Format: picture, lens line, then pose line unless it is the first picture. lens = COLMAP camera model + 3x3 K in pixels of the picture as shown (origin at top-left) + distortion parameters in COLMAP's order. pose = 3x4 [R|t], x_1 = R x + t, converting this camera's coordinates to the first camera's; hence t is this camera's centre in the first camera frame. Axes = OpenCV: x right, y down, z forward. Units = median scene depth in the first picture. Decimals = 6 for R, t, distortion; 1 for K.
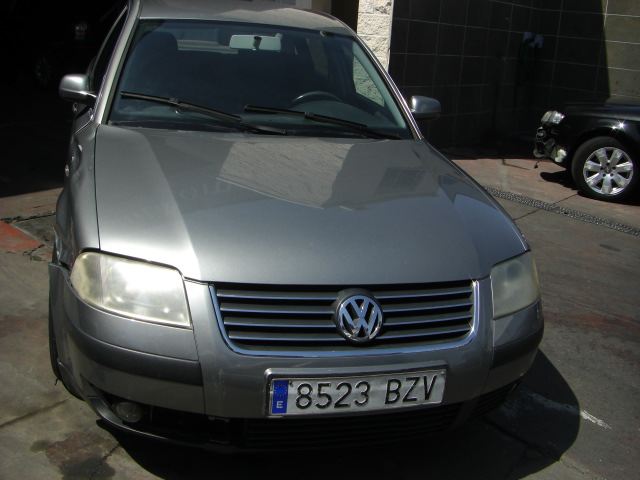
lens RADIAL K [[737.5, 0, 320.0], [0, 737.5, 240.0], [0, 0, 1]] dist [-0.195339, 0.157664]
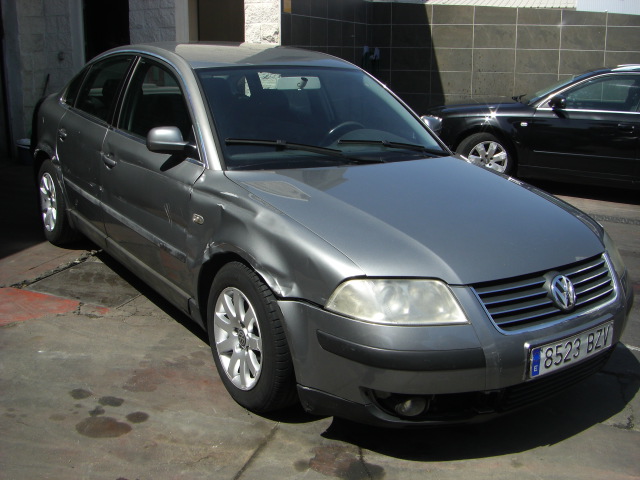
lens RADIAL K [[737.5, 0, 320.0], [0, 737.5, 240.0], [0, 0, 1]] dist [-0.195339, 0.157664]
pose [[0.938166, -0.151327, 0.311359, -0.521227], [0.157822, 0.987458, 0.004385, -0.042367], [-0.308118, 0.045025, 0.950282, -0.066566]]
